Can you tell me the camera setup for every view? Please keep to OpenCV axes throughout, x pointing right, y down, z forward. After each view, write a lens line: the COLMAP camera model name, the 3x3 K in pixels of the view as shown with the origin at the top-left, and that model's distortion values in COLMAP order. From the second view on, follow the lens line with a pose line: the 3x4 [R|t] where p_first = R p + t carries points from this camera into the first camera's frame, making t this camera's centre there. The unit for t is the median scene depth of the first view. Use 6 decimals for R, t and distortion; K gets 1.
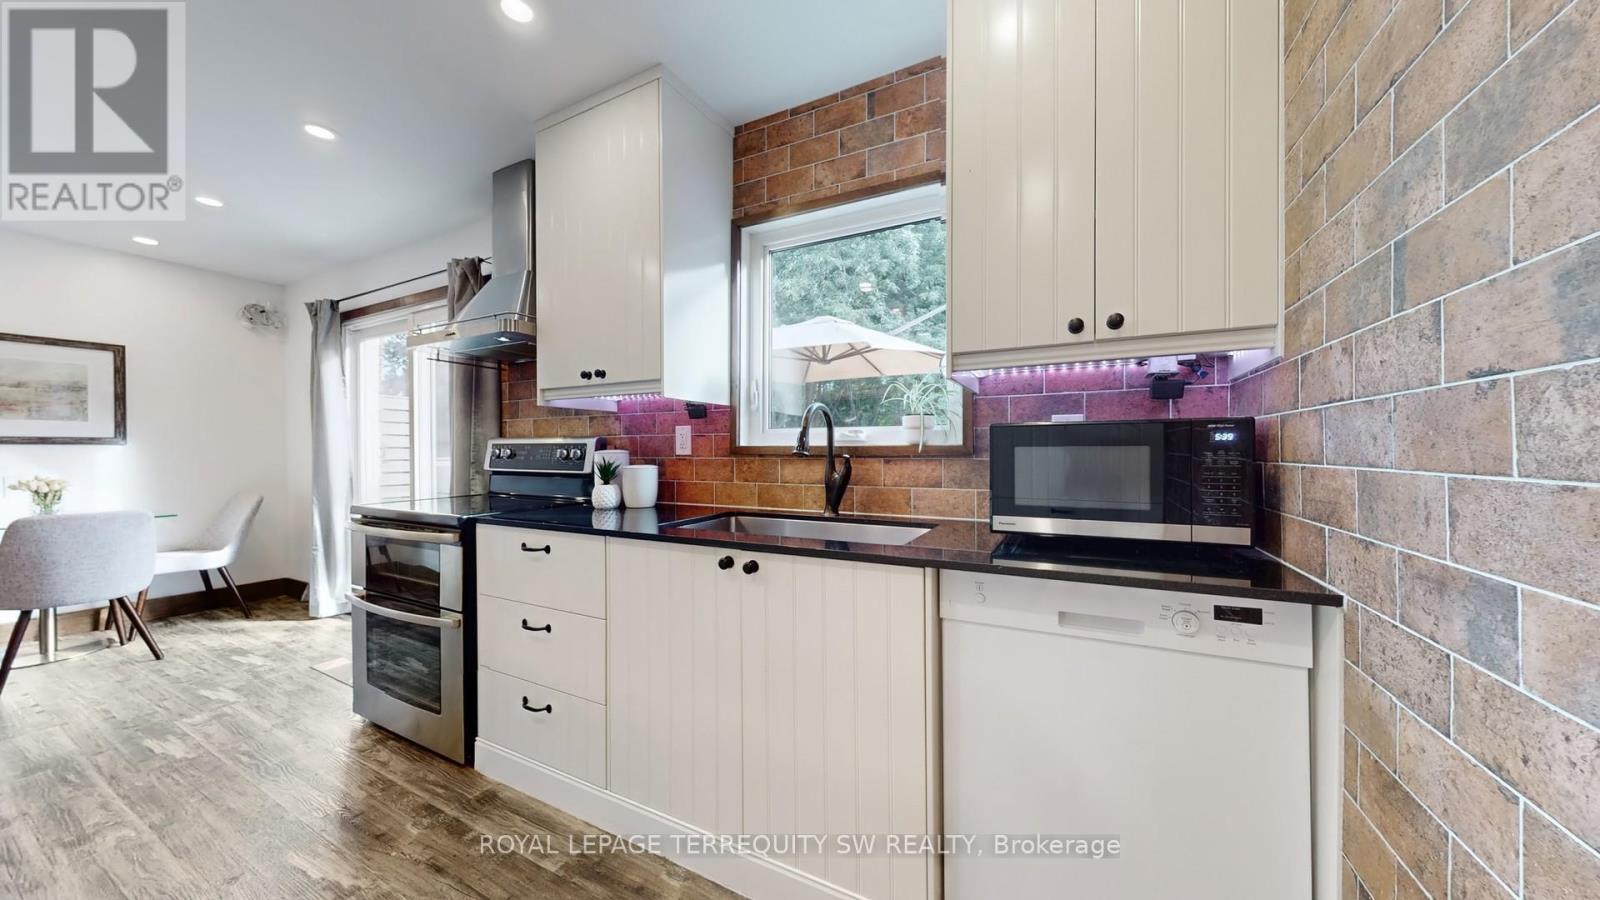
lens RADIAL K [[521.8, 0, 800.0], [0, 521.8, 450.0], [0, 0, 1]] dist [0.000308, 0.000051]
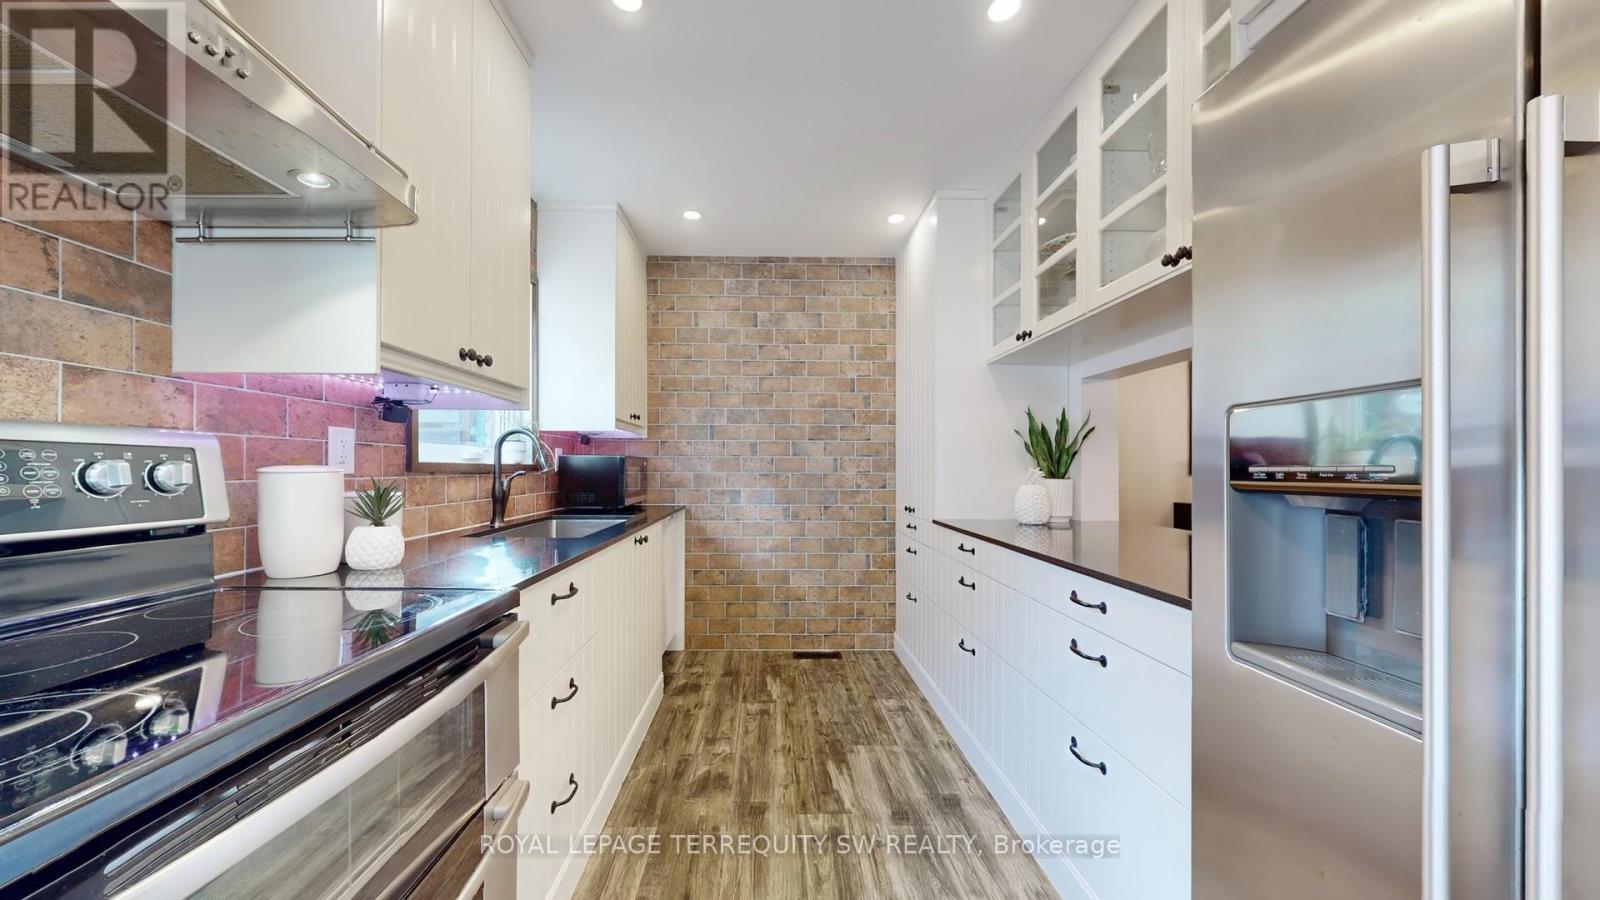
lens RADIAL K [[521.8, 0, 800.0], [0, 521.8, 450.0], [0, 0, 1]] dist [0.000308, 0.000051]
pose [[-0.510299, 0.036284, 0.859232, -1.194675], [0.002538, 0.999169, -0.040685, 0.009608], [-0.859994, -0.018581, -0.509966, 0.955481]]
